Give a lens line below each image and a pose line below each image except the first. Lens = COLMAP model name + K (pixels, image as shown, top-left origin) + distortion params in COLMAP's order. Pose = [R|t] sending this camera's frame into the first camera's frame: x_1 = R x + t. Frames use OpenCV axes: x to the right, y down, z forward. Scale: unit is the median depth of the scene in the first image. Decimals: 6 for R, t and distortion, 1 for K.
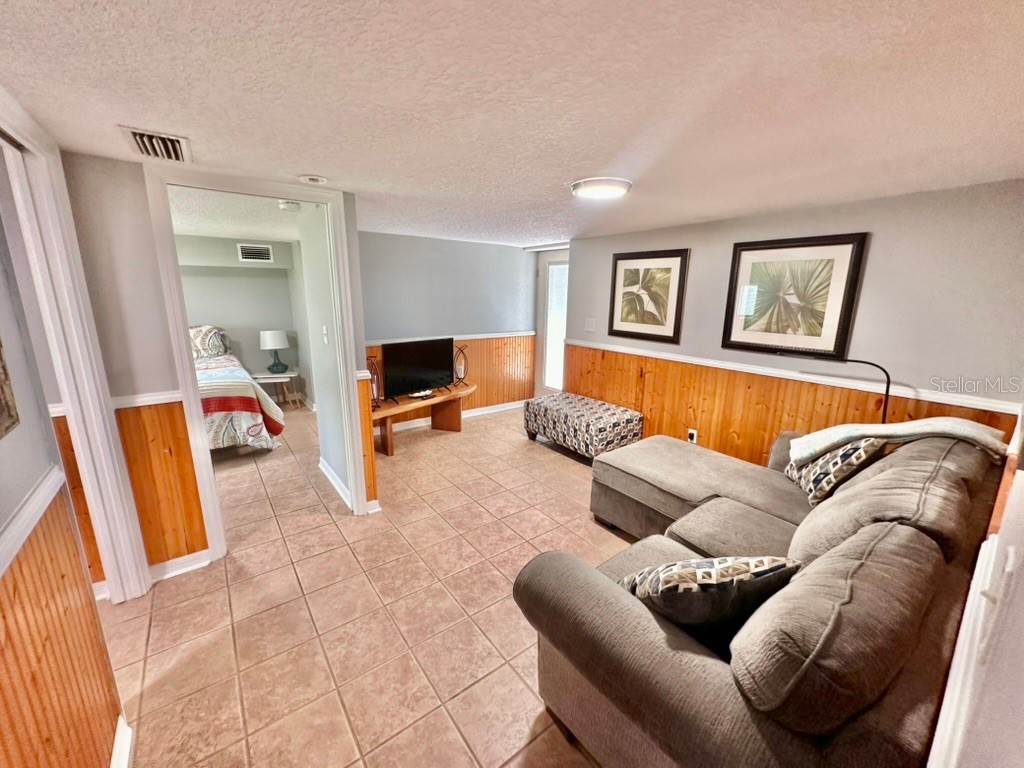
lens RADIAL K [[409.0, 0, 512.0], [0, 409.0, 384.0], [0, 0, 1]] dist [-0.002822, -0.000230]
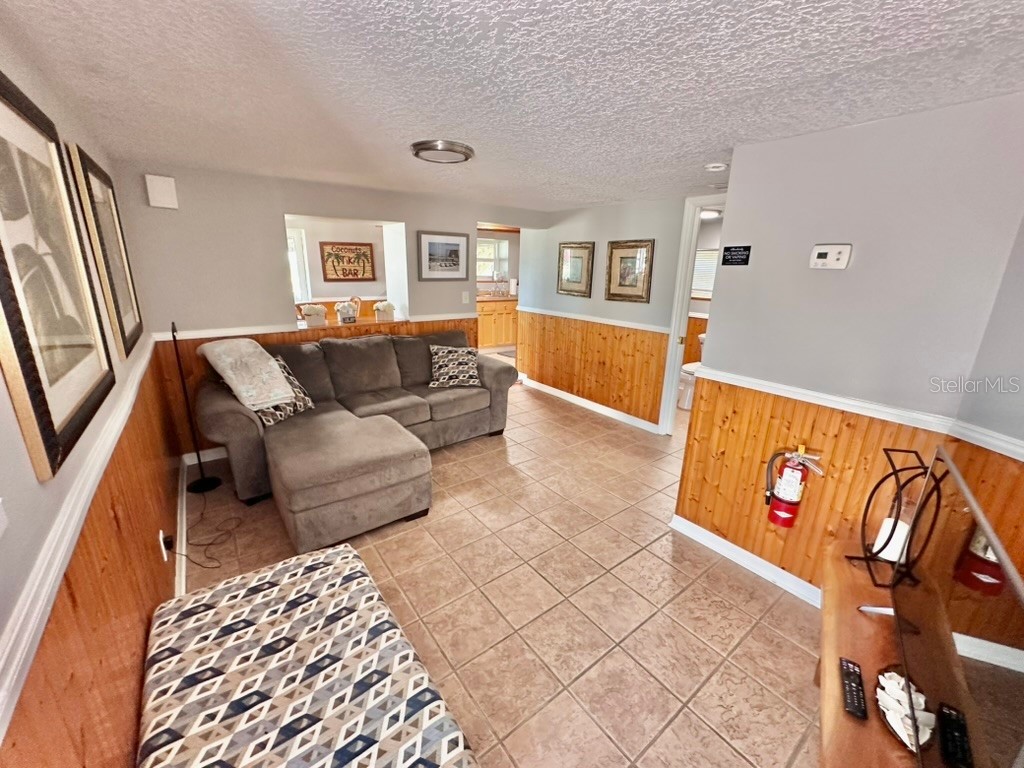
lens RADIAL K [[409.0, 0, 512.0], [0, 409.0, 384.0], [0, 0, 1]] dist [-0.002822, -0.000230]
pose [[-0.999292, -0.036383, -0.009561, 0.037434], [-0.036450, 0.873628, 0.485227, -0.403780], [-0.009301, 0.485232, -0.874336, 1.794944]]
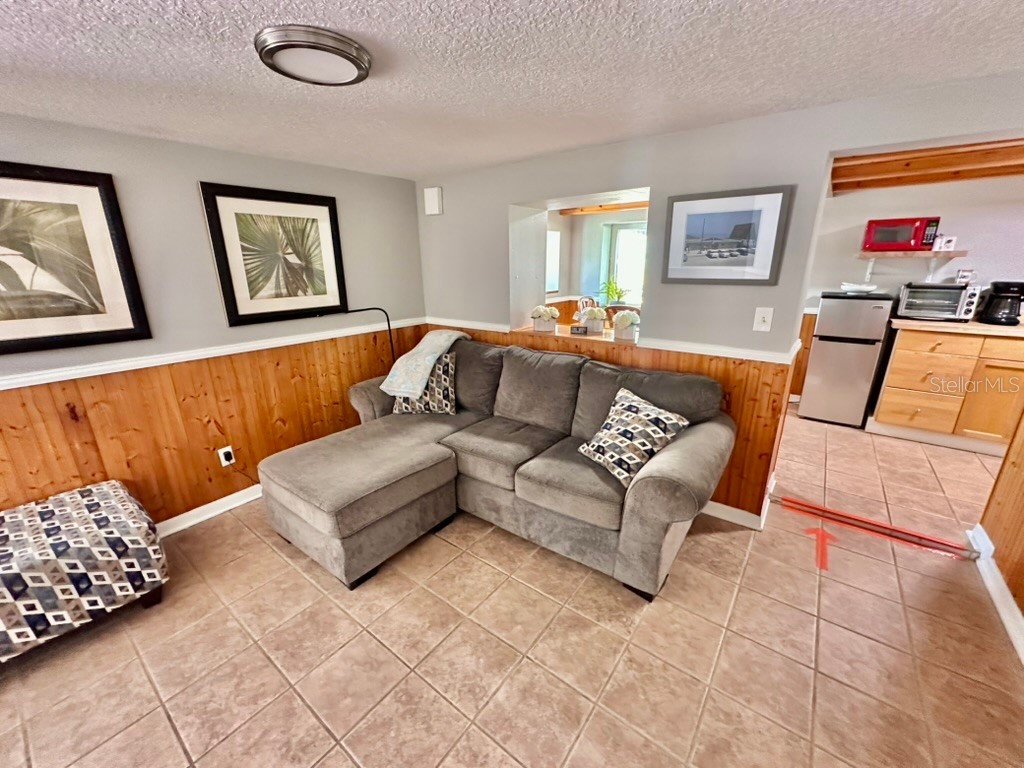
lens RADIAL K [[409.5, 0, 512.0], [0, 409.5, 384.0], [0, 0, 1]] dist [-0.002384, 0.000222]
pose [[-0.266709, -0.290857, 0.918841, -0.429187], [0.217868, 0.910501, 0.351457, -0.178308], [-0.938829, 0.293923, -0.179470, 0.835669]]
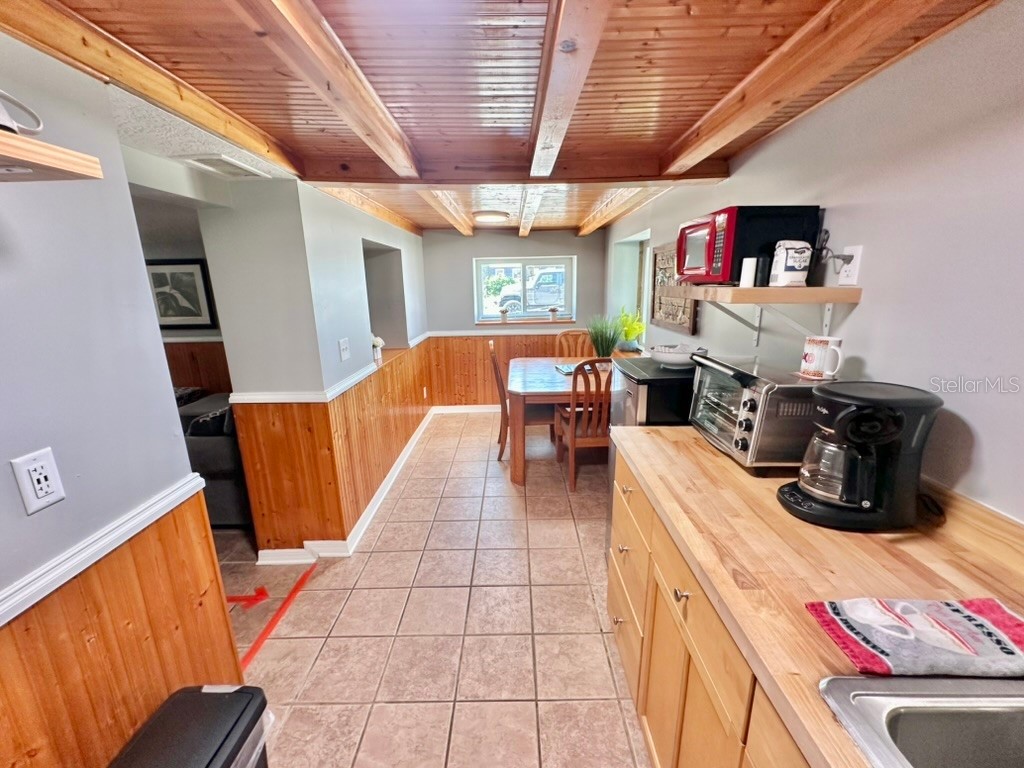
lens RADIAL K [[414.0, 0, 511.5], [0, 414.0, 384.8], [0, 0, 1]] dist [-0.001297, 0.000012]
pose [[0.606816, -0.215228, 0.765148, -0.118231], [0.204104, 0.972556, 0.111701, 0.172340], [-0.768190, 0.088388, 0.634091, -0.807147]]
